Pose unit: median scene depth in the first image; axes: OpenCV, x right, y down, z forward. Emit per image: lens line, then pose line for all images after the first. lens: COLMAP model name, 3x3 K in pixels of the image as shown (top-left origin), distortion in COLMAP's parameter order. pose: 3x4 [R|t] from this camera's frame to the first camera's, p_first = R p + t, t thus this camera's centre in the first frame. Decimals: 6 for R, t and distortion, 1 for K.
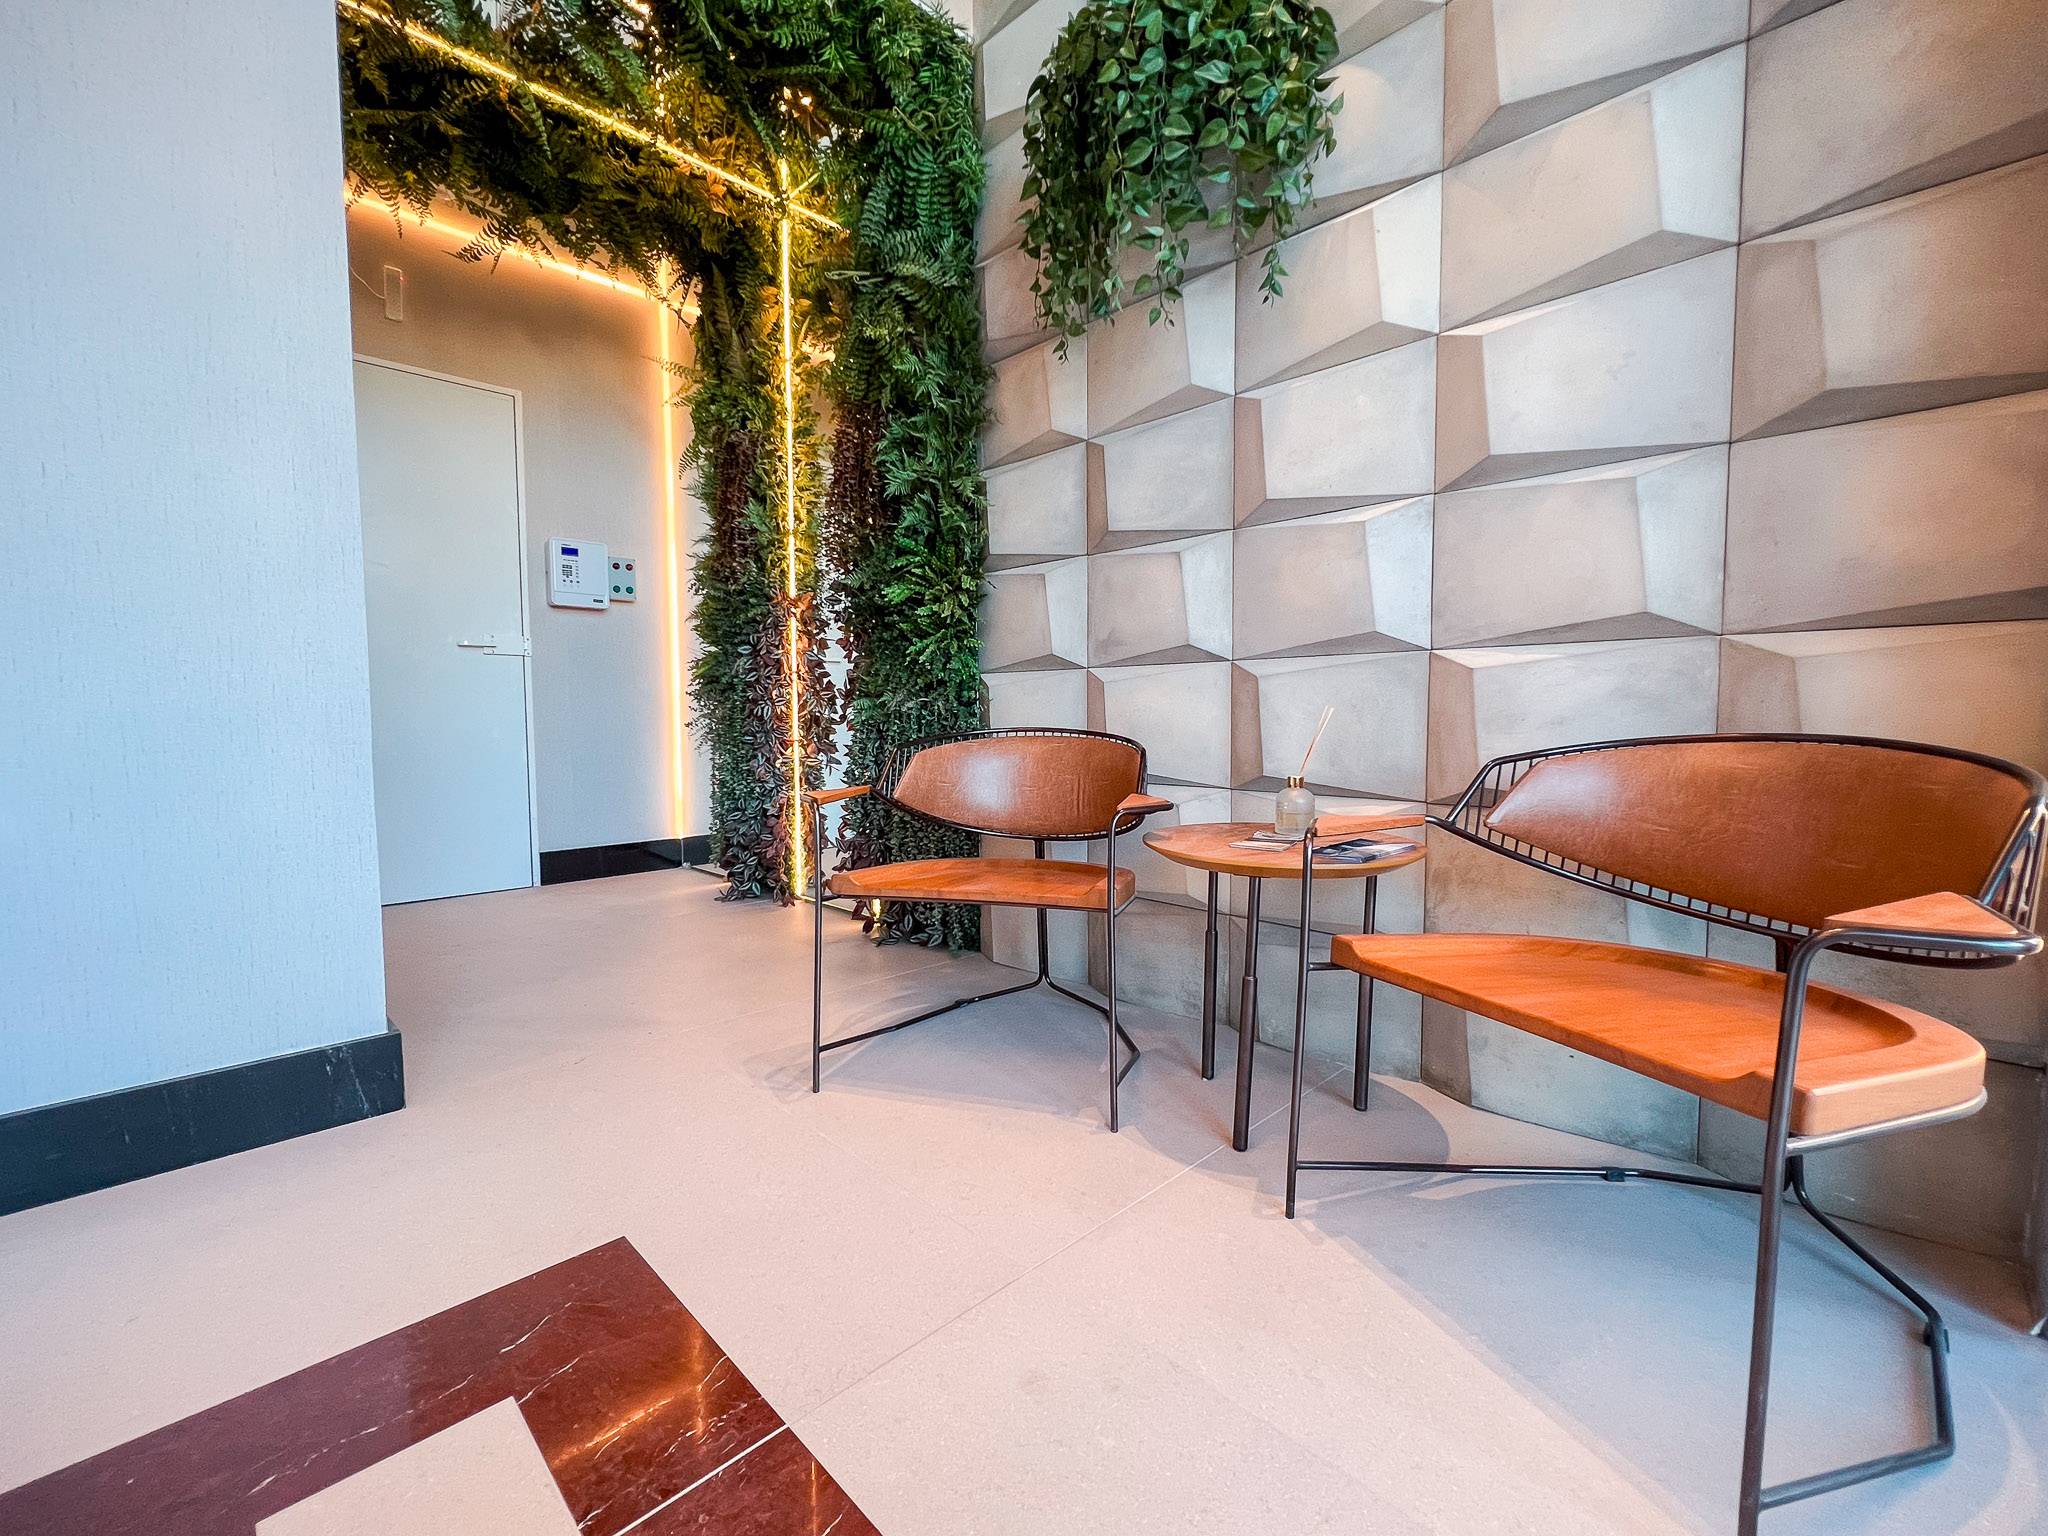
lens RADIAL K [[867.1, 0, 1024.0], [0, 867.1, 768.0], [0, 0, 1]] dist [0.001041, 0.000498]
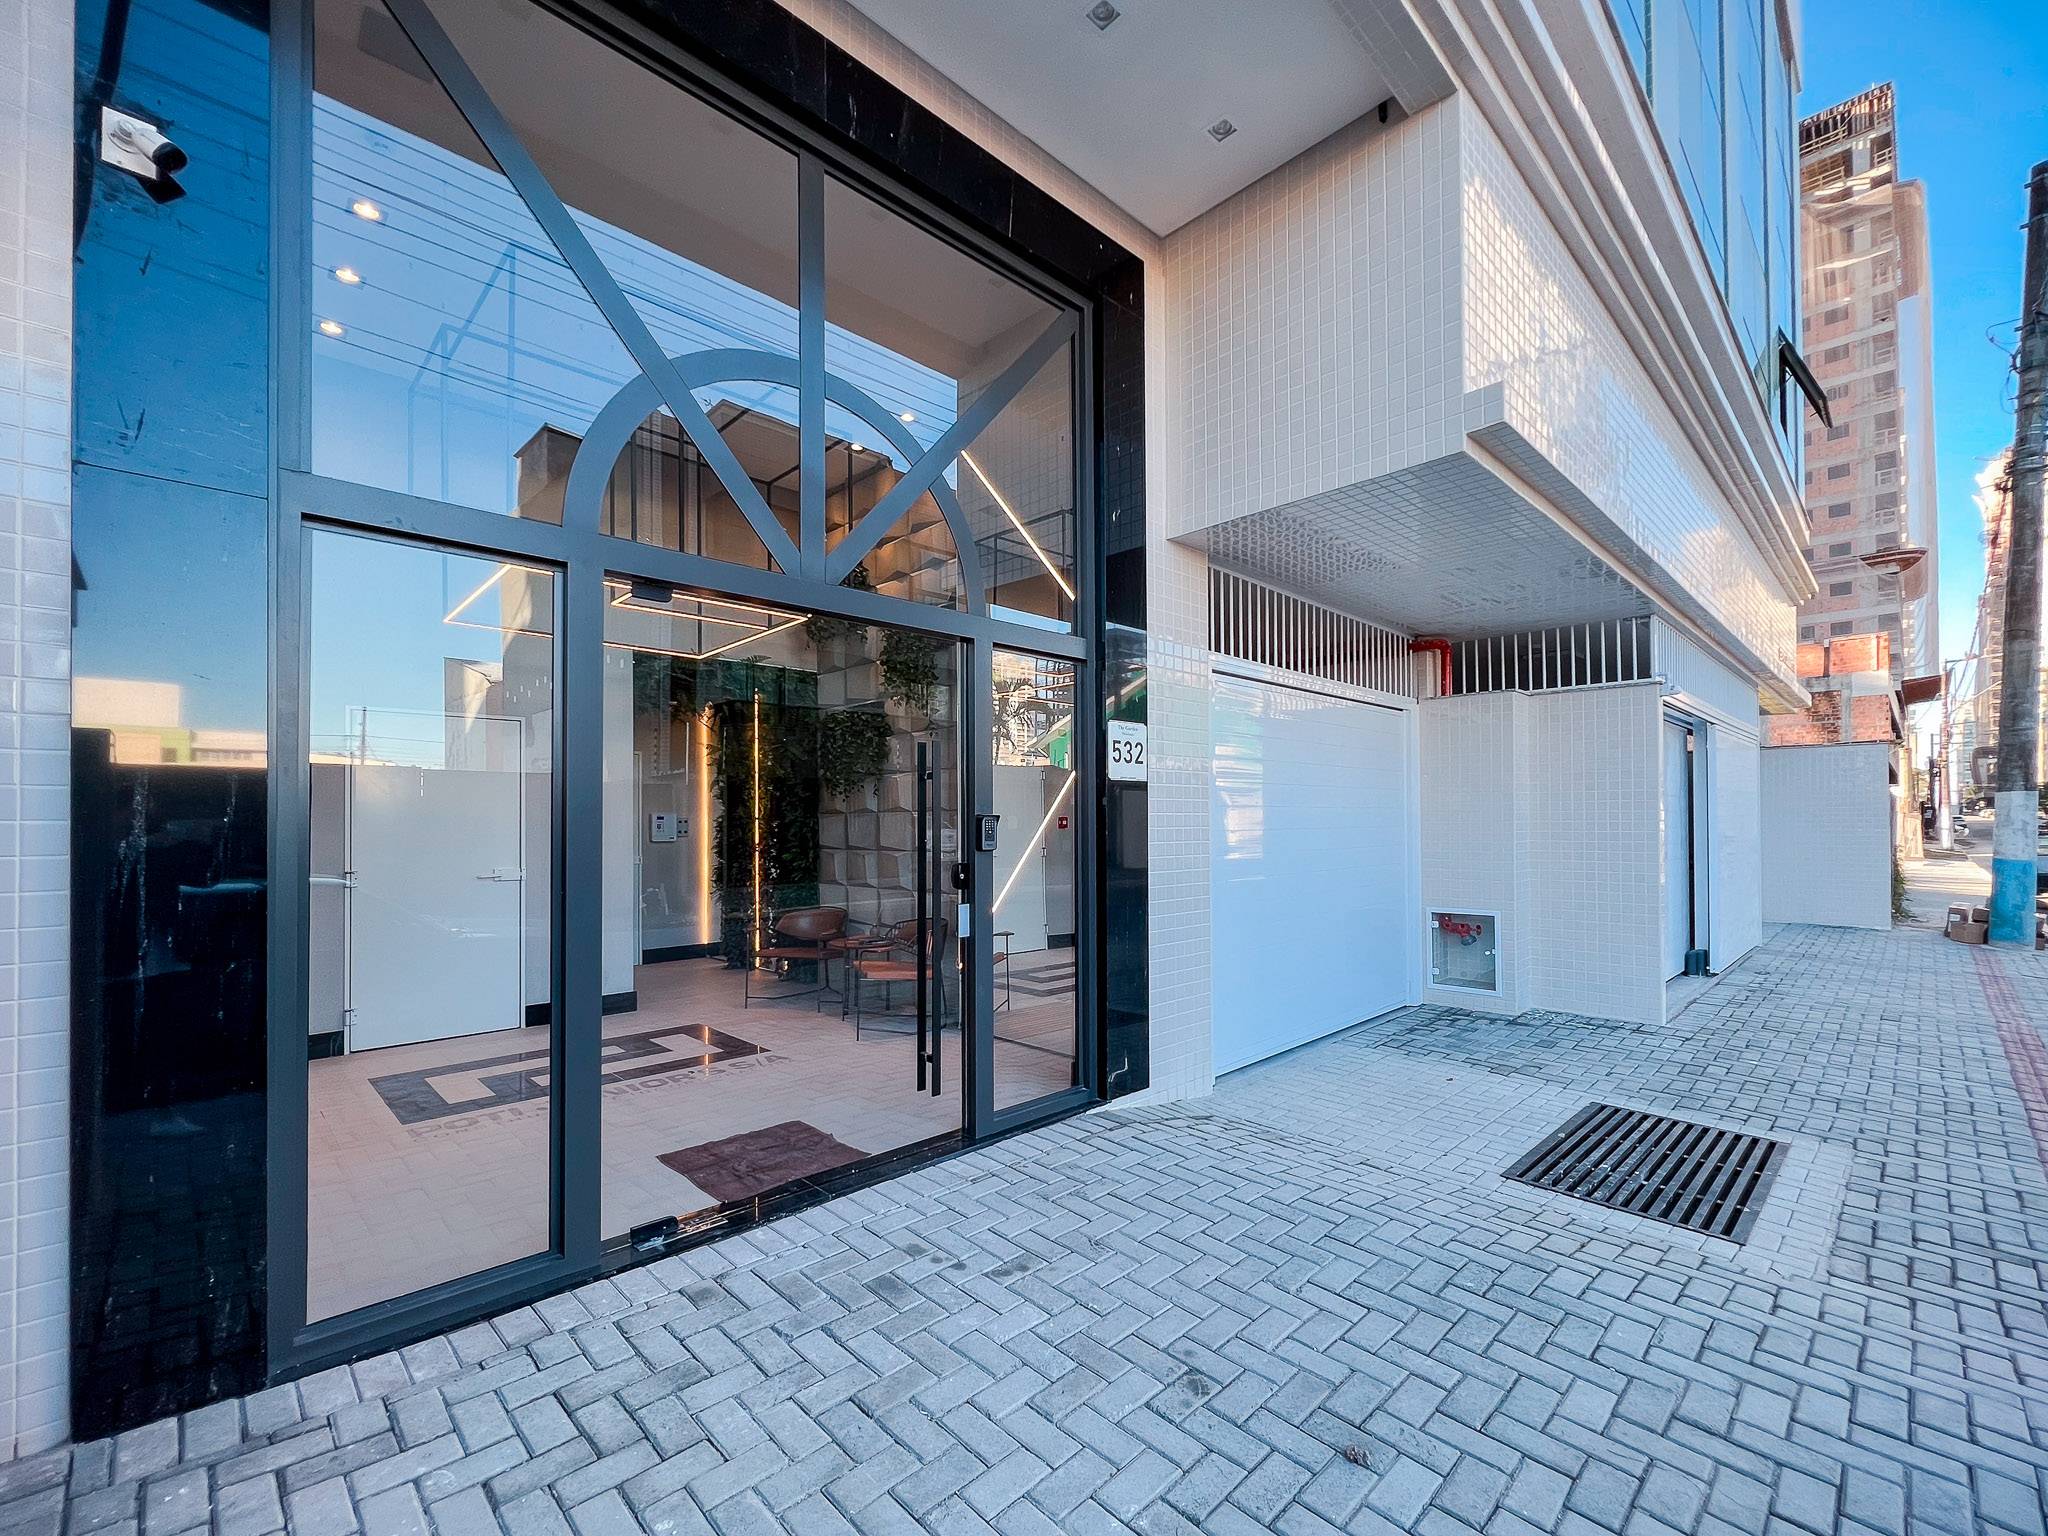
lens RADIAL K [[838.2, 0, 1025.7], [0, 838.2, 765.6], [0, 0, 1]] dist [-0.000024, 0.000400]
pose [[0.999692, -0.013674, 0.020688, 0.511797], [0.016033, 0.992821, -0.118532, -0.138127], [-0.018919, 0.118827, 0.992735, -1.589779]]
